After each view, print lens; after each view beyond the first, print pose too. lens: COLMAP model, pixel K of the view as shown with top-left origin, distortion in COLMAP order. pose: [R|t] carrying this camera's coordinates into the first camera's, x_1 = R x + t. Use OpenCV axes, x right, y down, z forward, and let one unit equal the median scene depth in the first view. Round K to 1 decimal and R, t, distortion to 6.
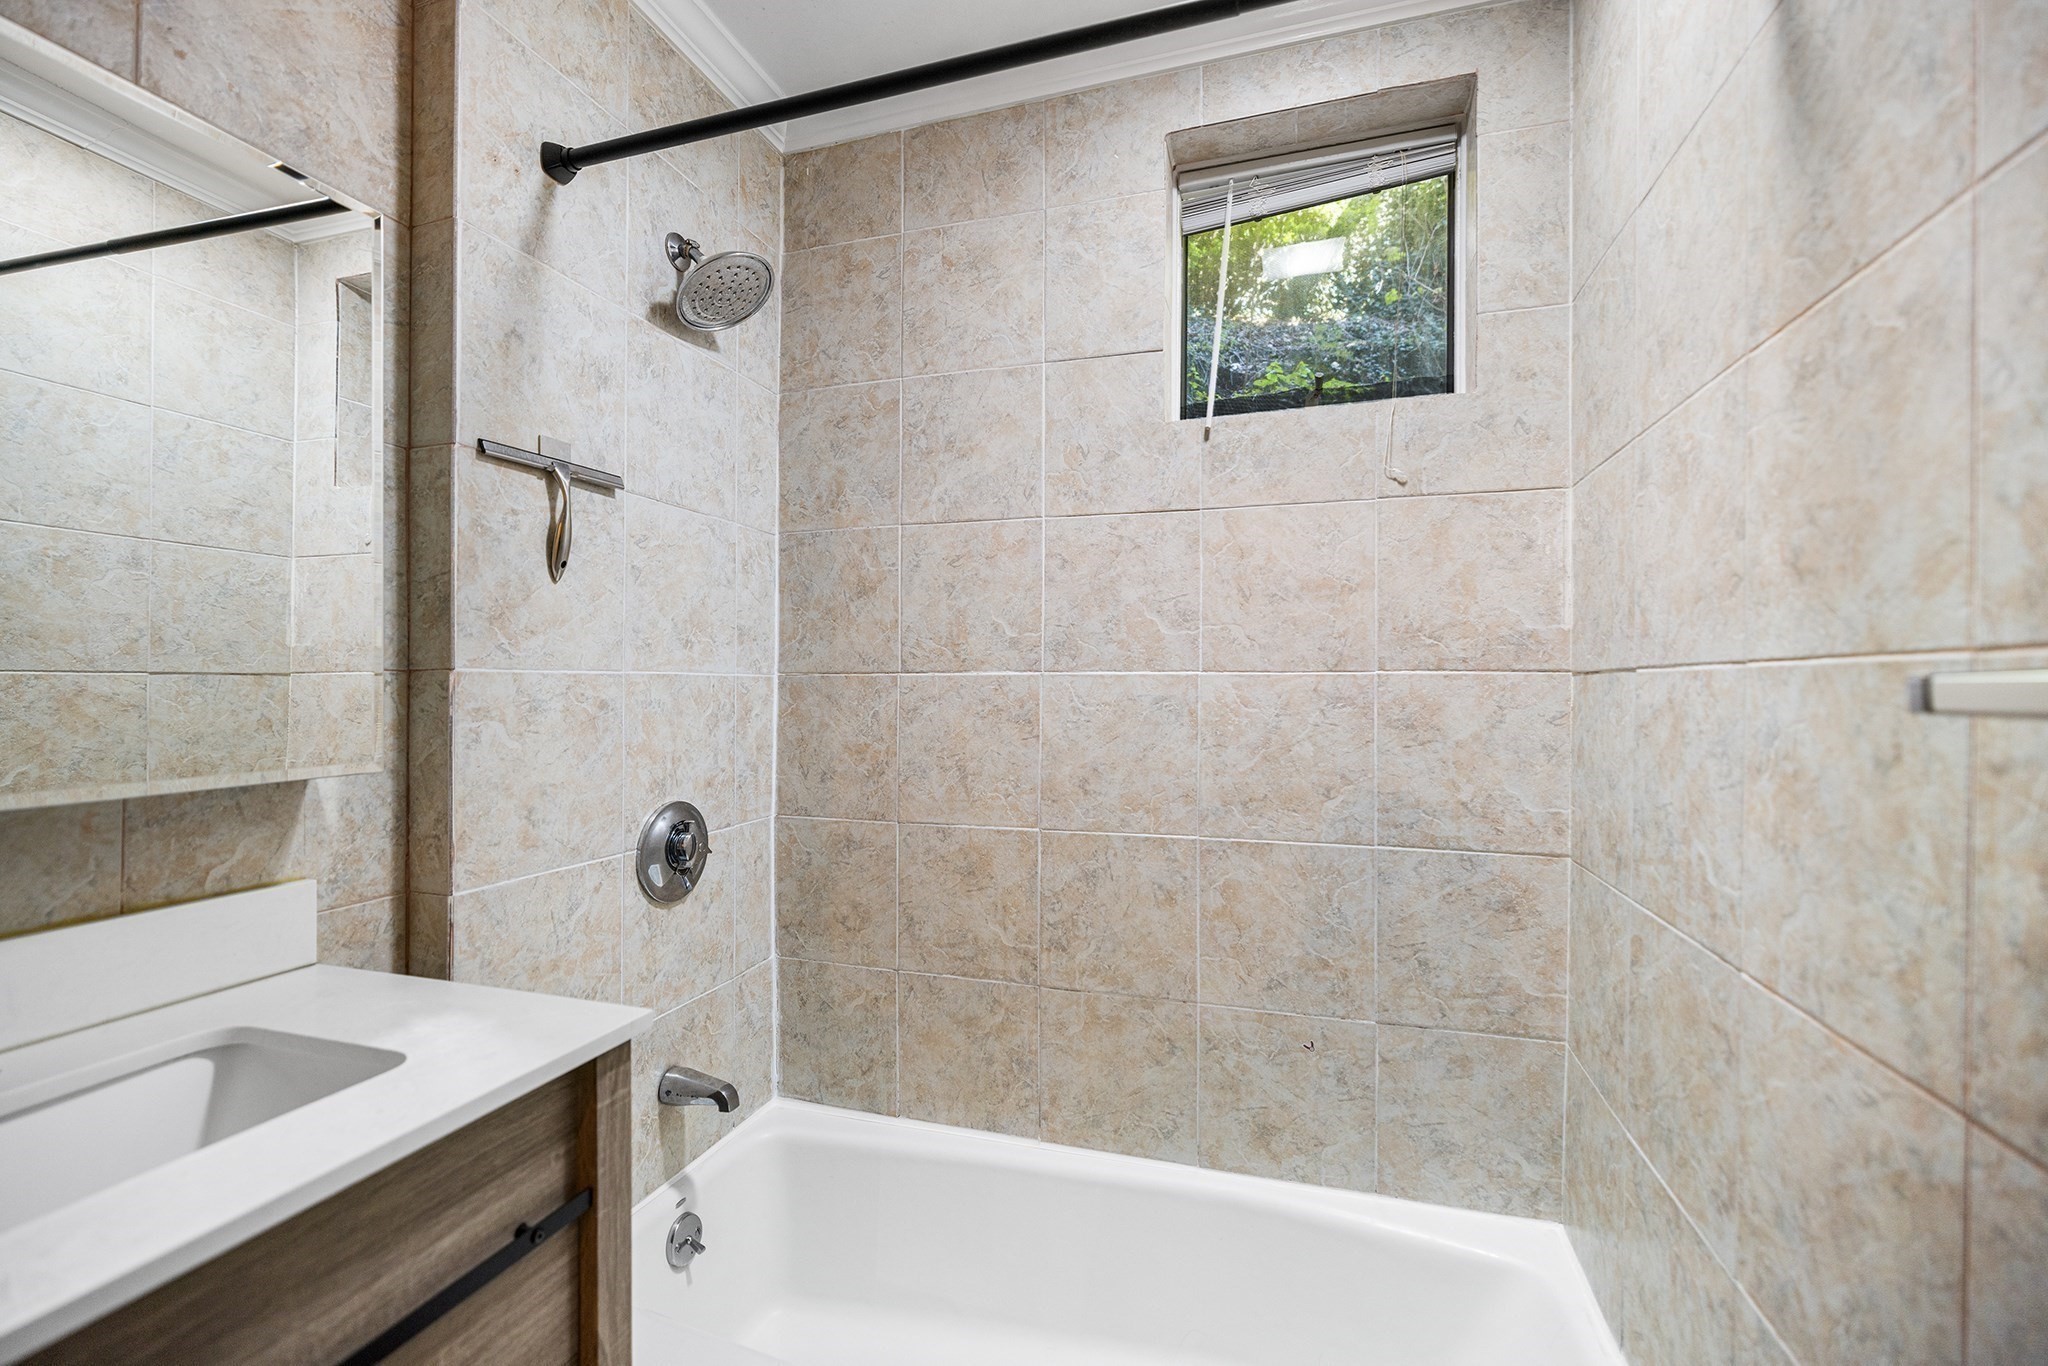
lens RADIAL K [[867.9, 0, 1021.4], [0, 867.9, 697.6], [0, 0, 1]] dist [-0.000821, -0.000196]
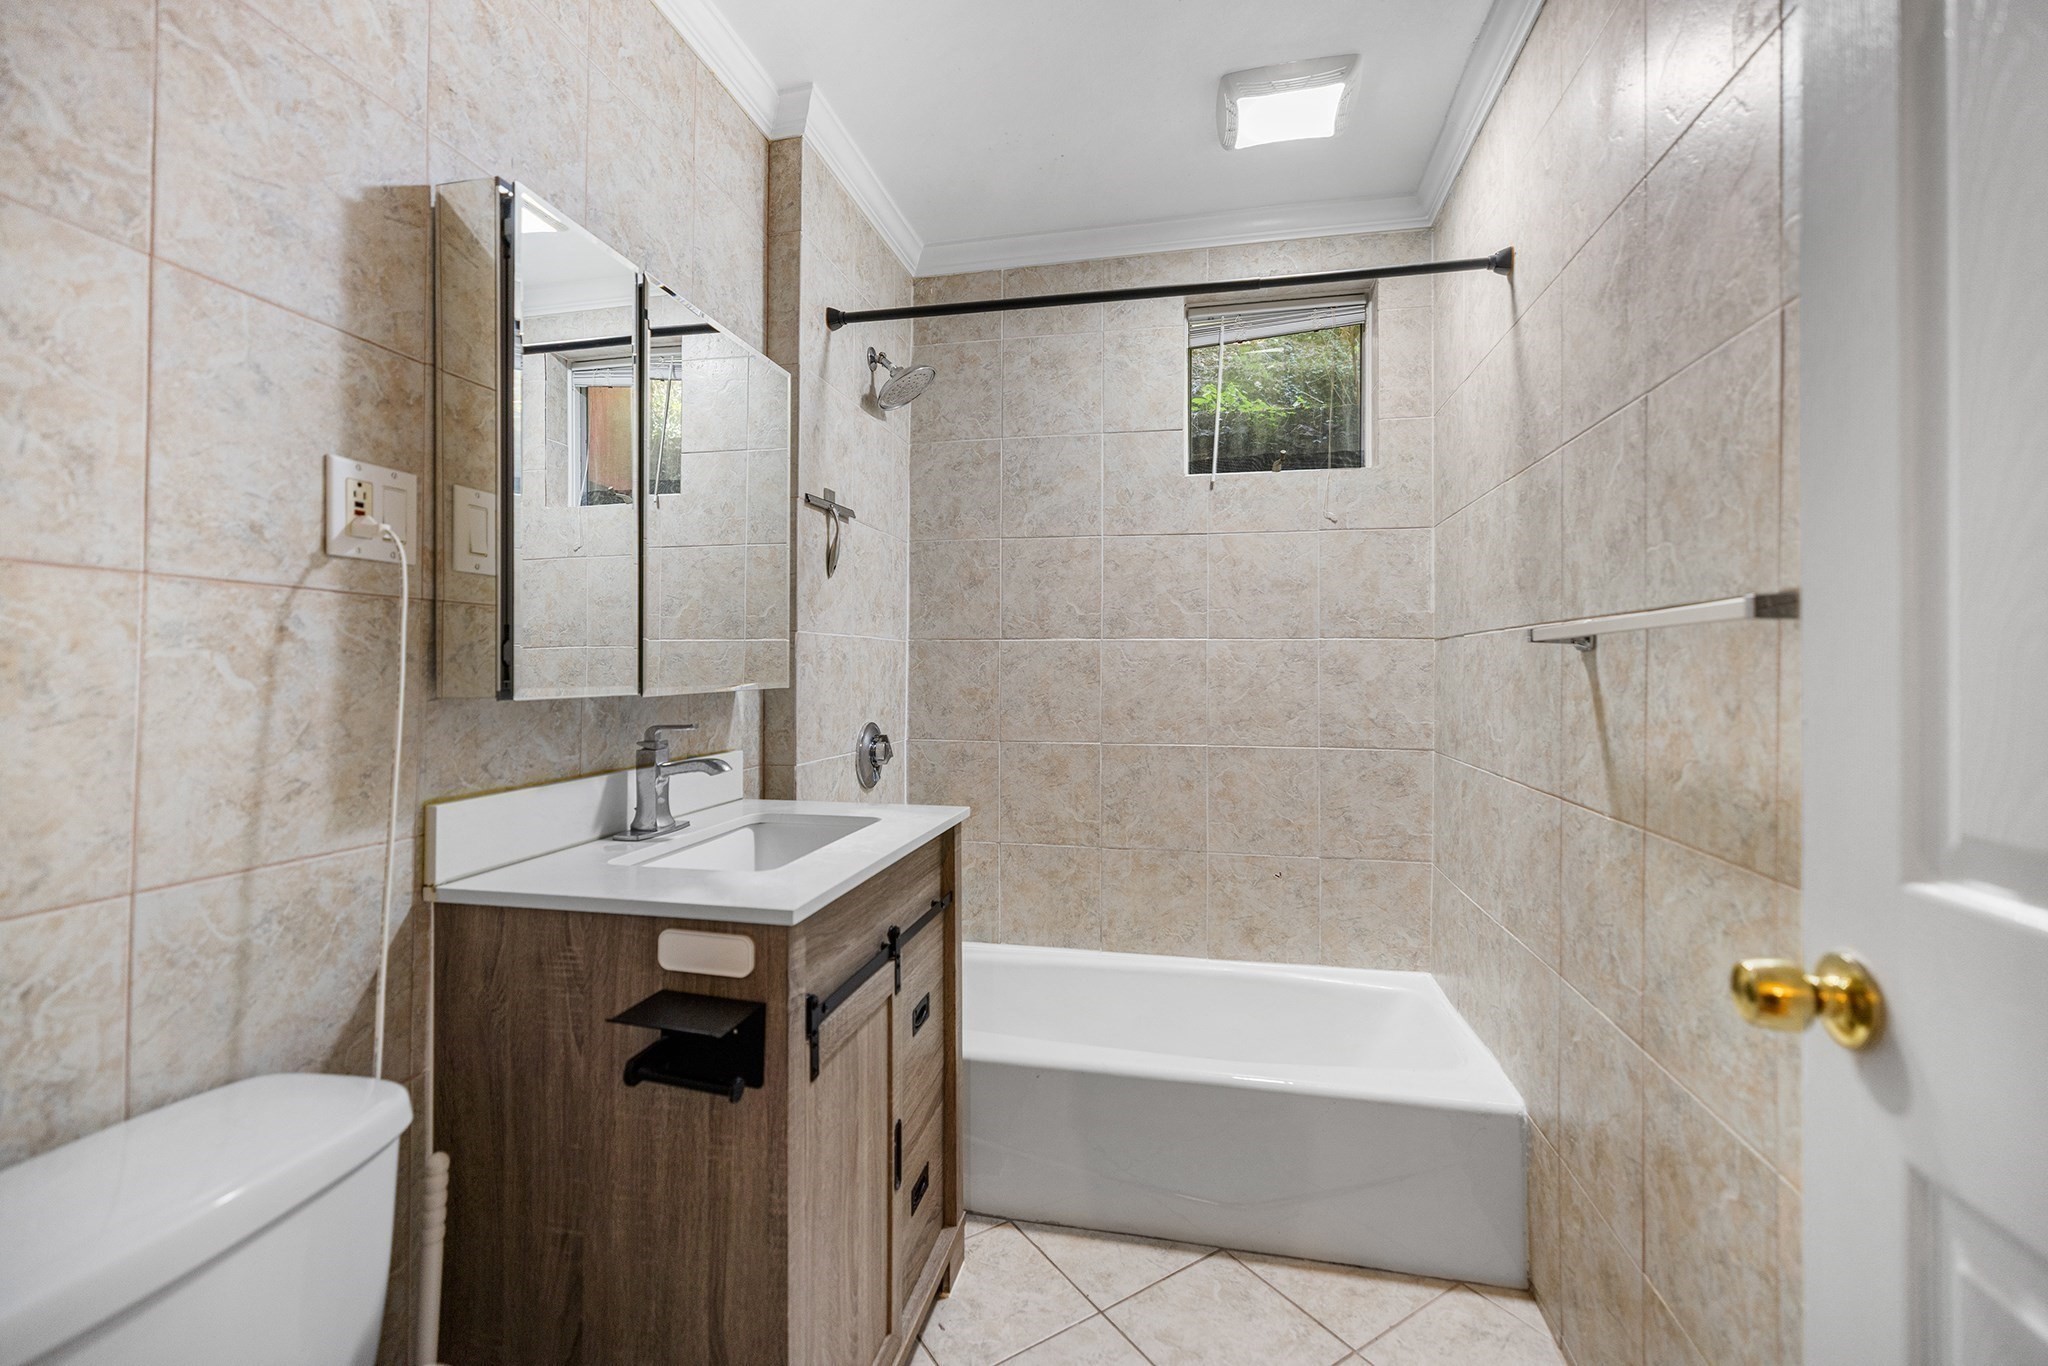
lens RADIAL K [[866.8, 0, 1014.7], [0, 866.8, 667.7], [0, 0, 1]] dist [-0.000707, -0.000205]
pose [[0.995936, 0.002793, 0.090017, -0.273608], [-0.001637, 0.999915, -0.012907, 0.042168], [-0.090045, 0.012707, 0.995857, -0.503544]]
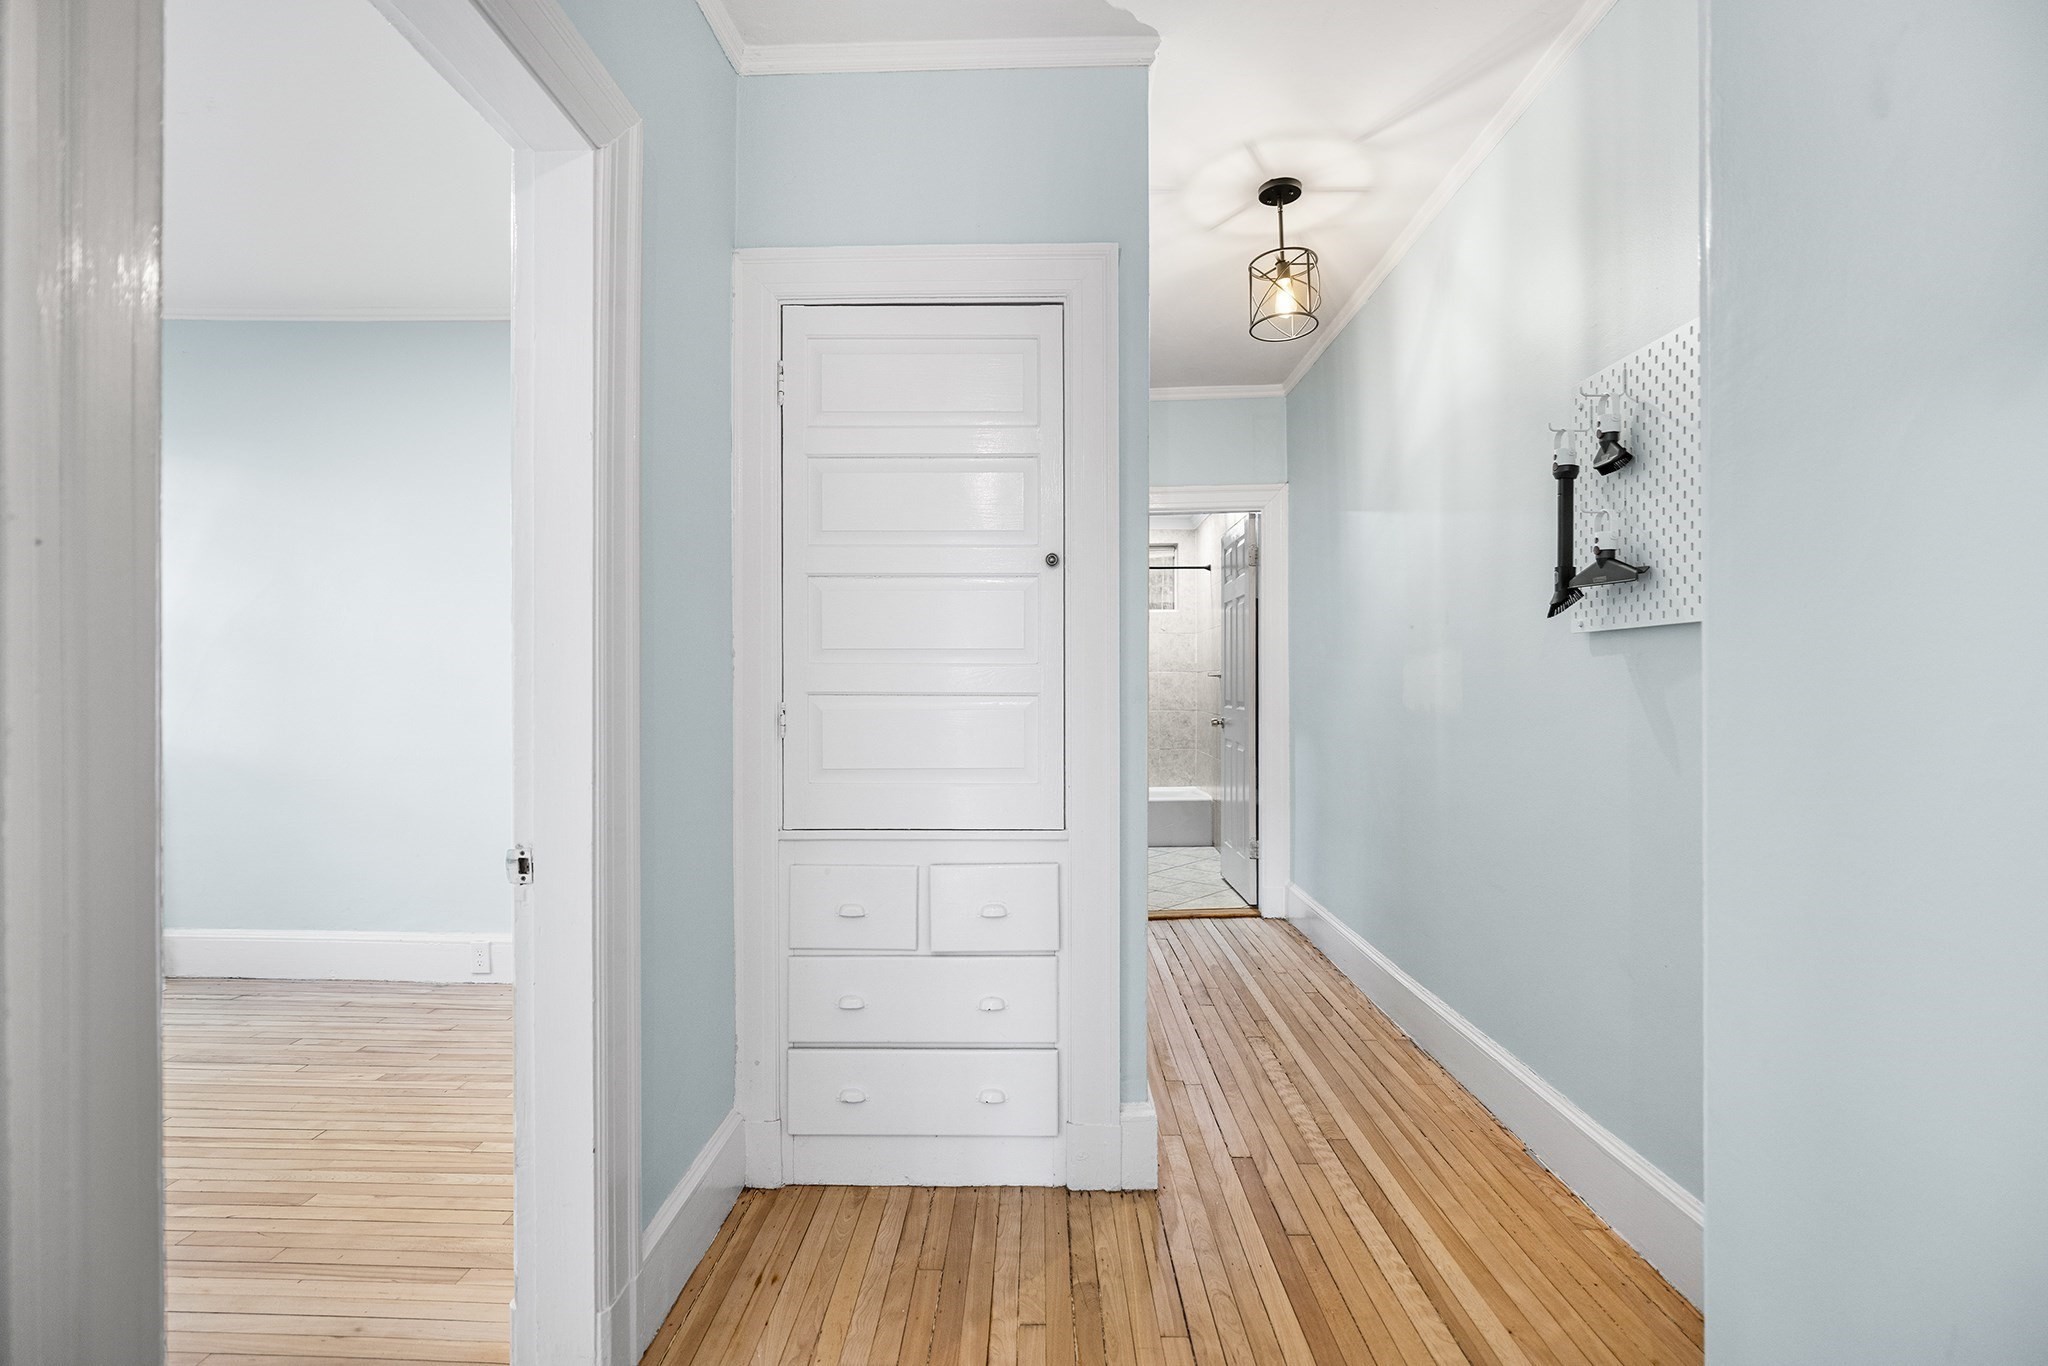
lens RADIAL K [[942.3, 0, 1024.0], [0, 942.3, 683.0], [0, 0, 1]] dist [-0.000101, 0.000281]
pose [[0.958572, 0.000917, 0.284850, -1.546907], [0.002378, 0.999934, -0.011221, 0.077101], [-0.284841, 0.011433, 0.958506, -3.259299]]
